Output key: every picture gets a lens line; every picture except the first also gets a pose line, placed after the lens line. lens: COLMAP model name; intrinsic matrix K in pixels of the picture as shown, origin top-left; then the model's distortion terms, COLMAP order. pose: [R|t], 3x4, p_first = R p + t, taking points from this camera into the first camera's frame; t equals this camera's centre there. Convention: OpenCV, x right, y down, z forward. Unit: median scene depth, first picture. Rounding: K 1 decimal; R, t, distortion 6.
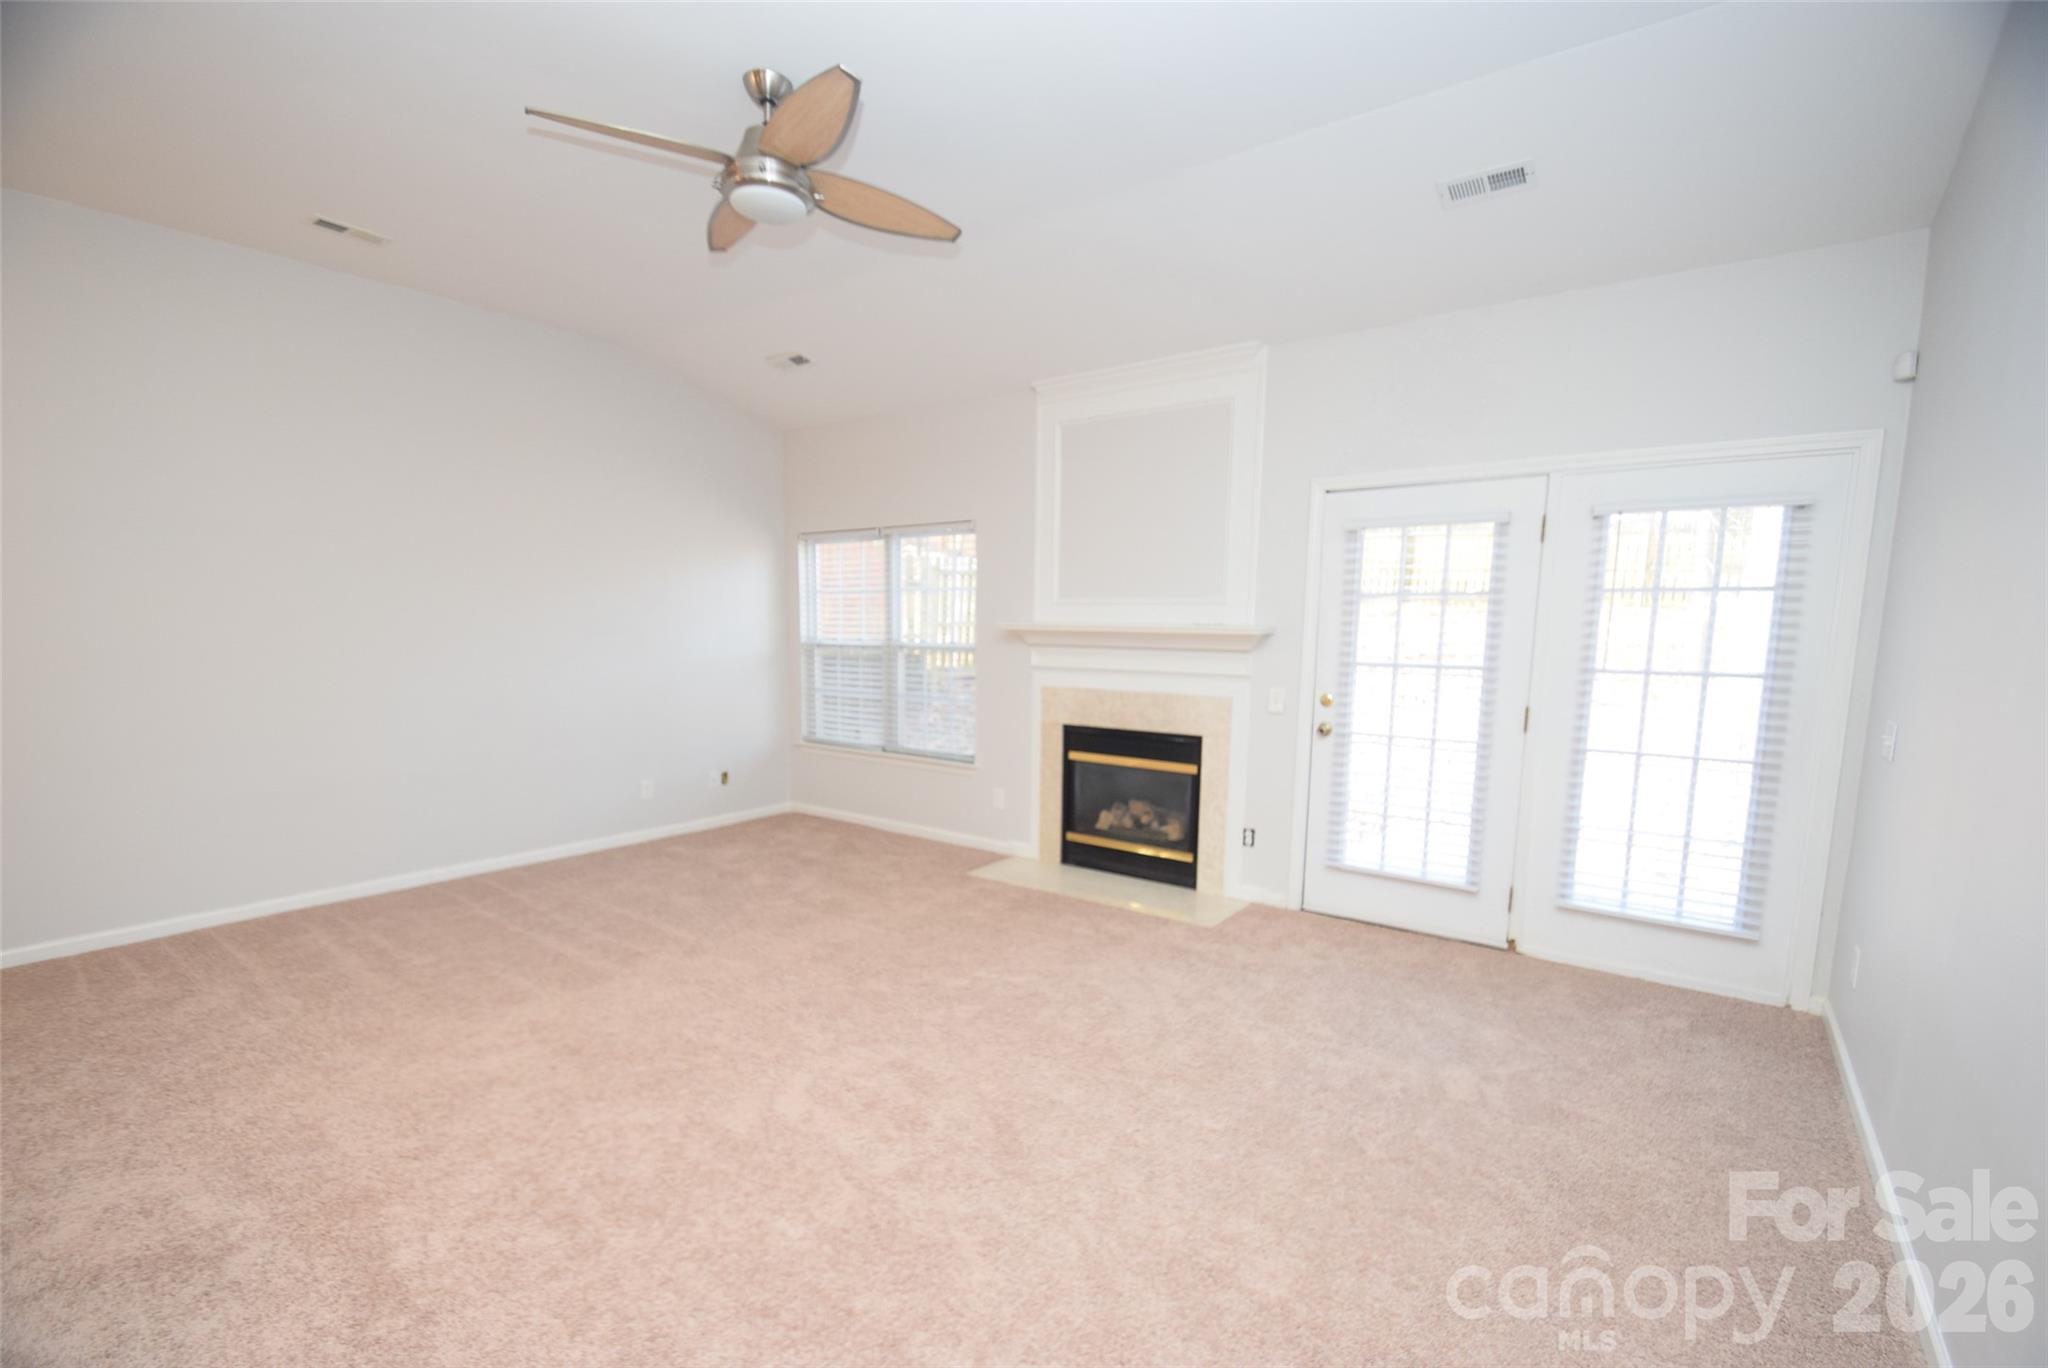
lens RADIAL K [[912.4, 0, 1030.5], [0, 912.4, 745.4], [0, 0, 1]] dist [0.016958, -0.020131]
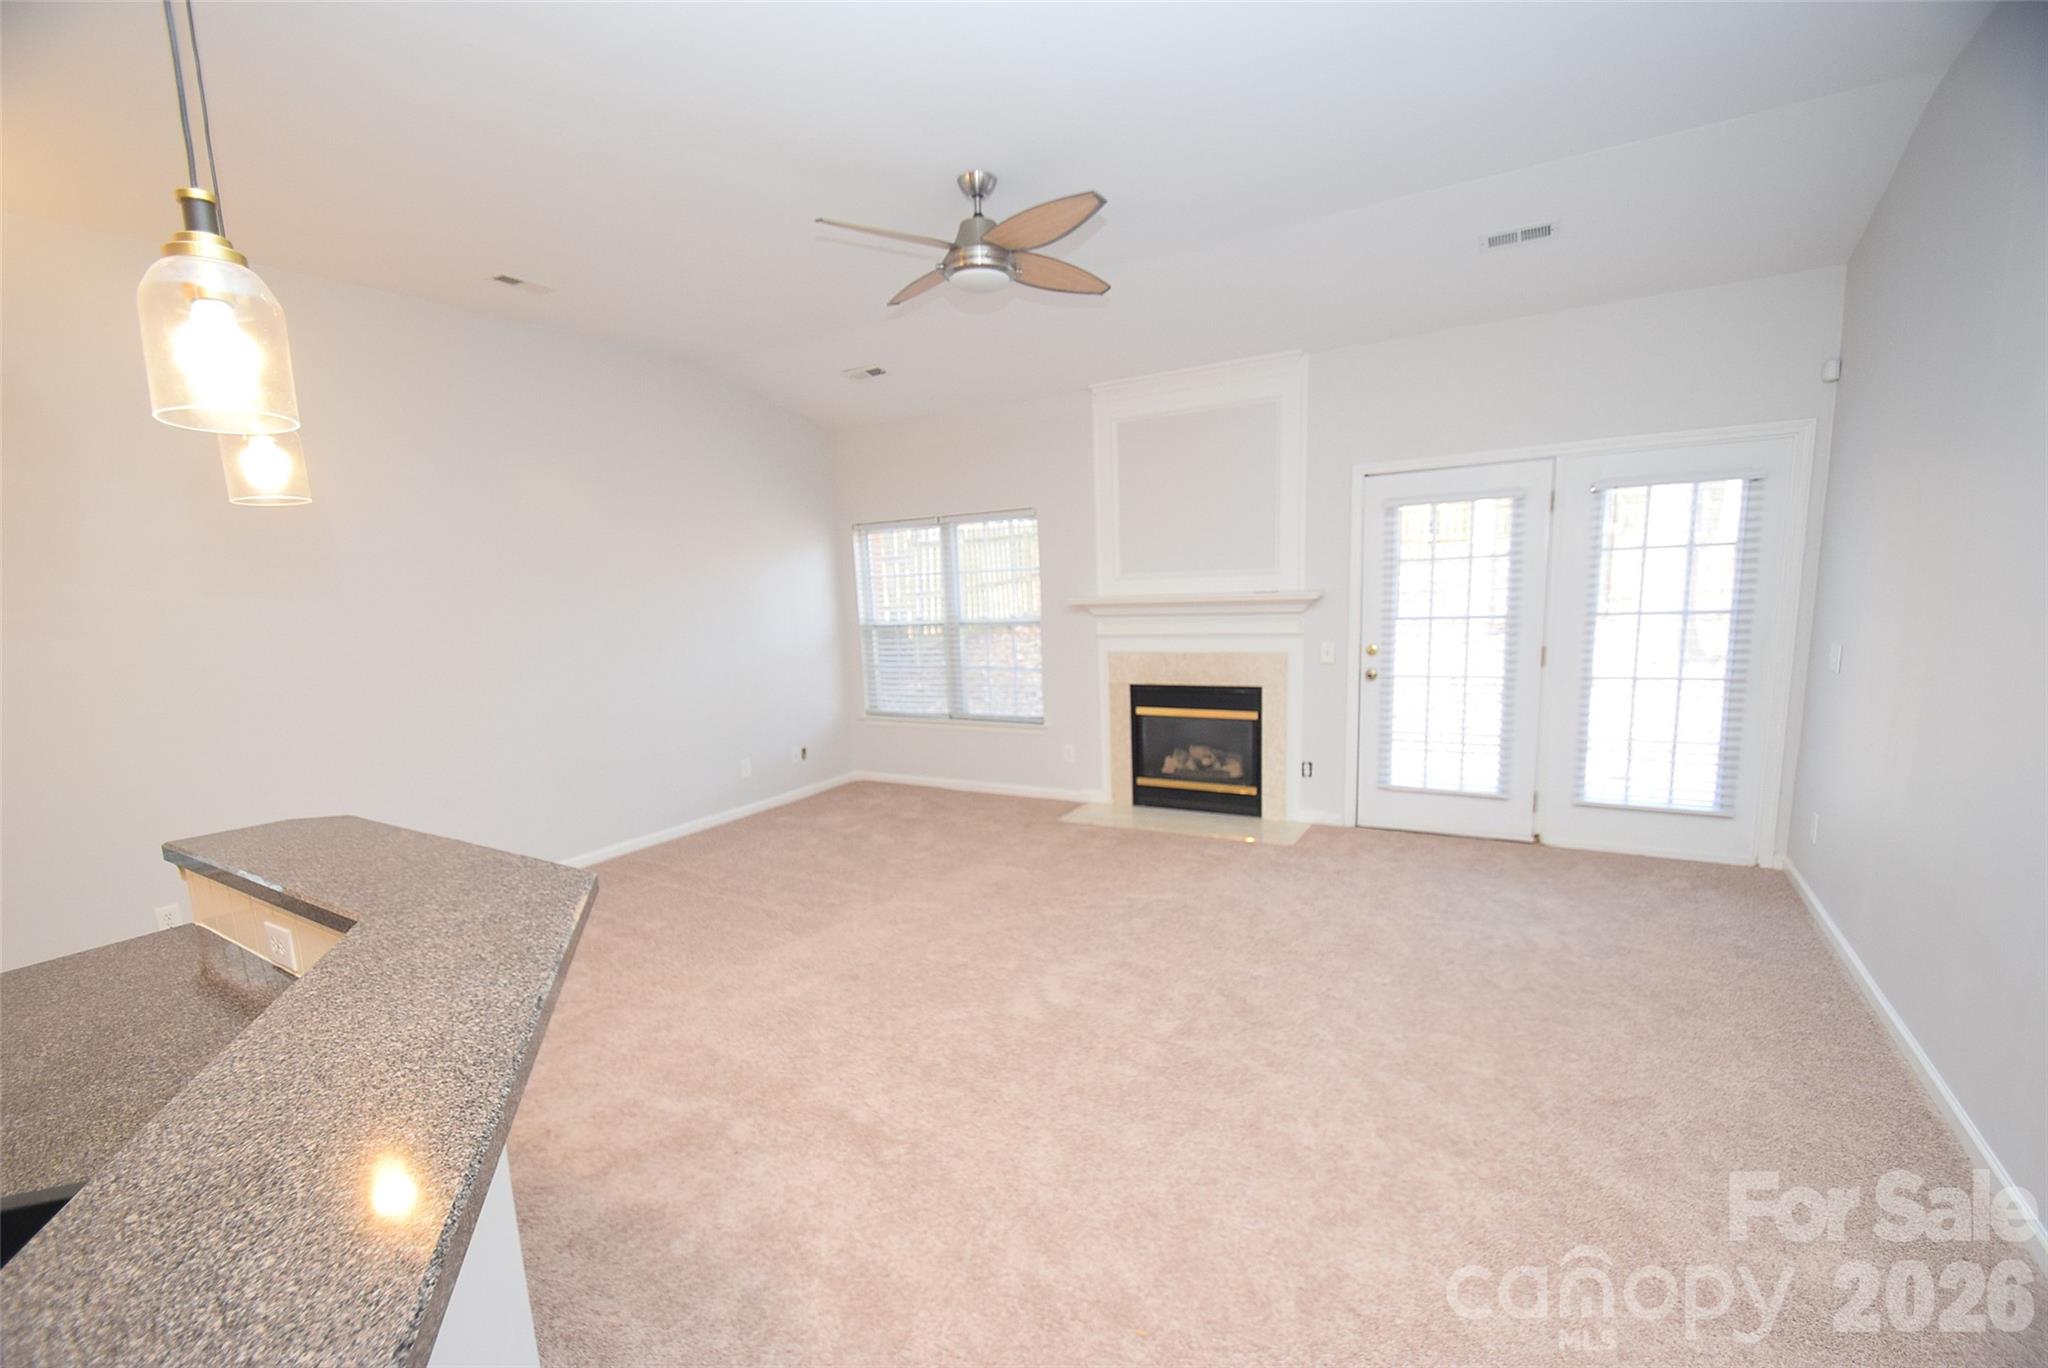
lens RADIAL K [[913.8, 0, 1019.8], [0, 913.8, 731.7], [0, 0, 1]] dist [0.015721, -0.020274]
pose [[0.994143, -0.070562, 0.081863, -0.252102], [0.067925, 0.997091, 0.034574, -0.015889], [-0.084065, -0.028810, 0.996044, -0.165741]]
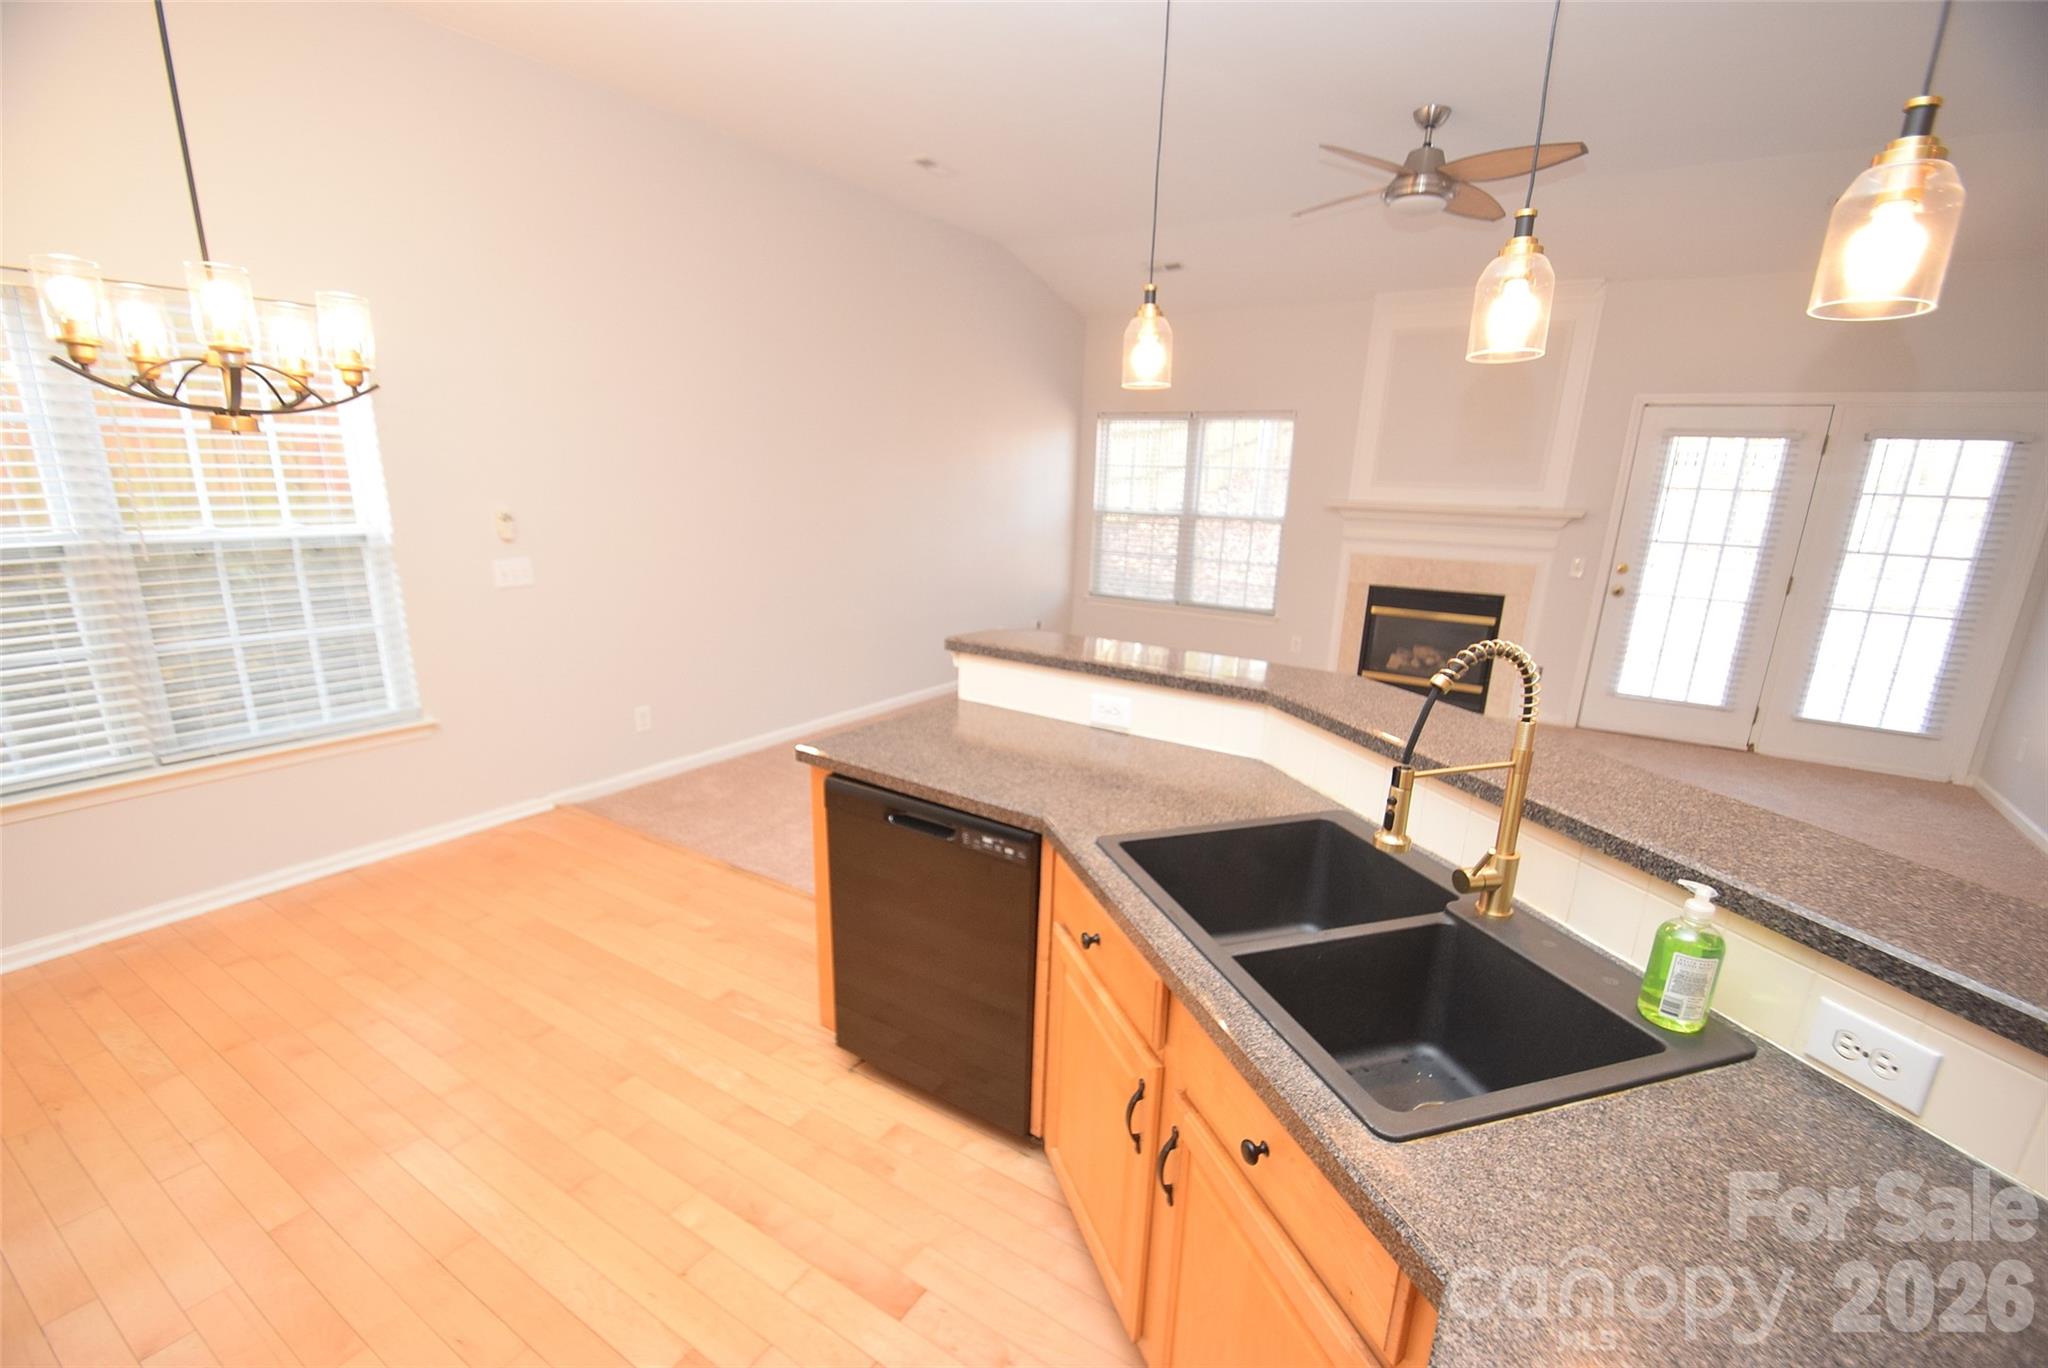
lens RADIAL K [[912.4, 0, 1030.5], [0, 912.4, 745.4], [0, 0, 1]] dist [0.016958, -0.020131]
pose [[0.997380, -0.005728, 0.072114, -0.656190], [-0.005905, 0.987088, 0.160067, -0.004219], [-0.072100, -0.160074, 0.984468, -0.296531]]
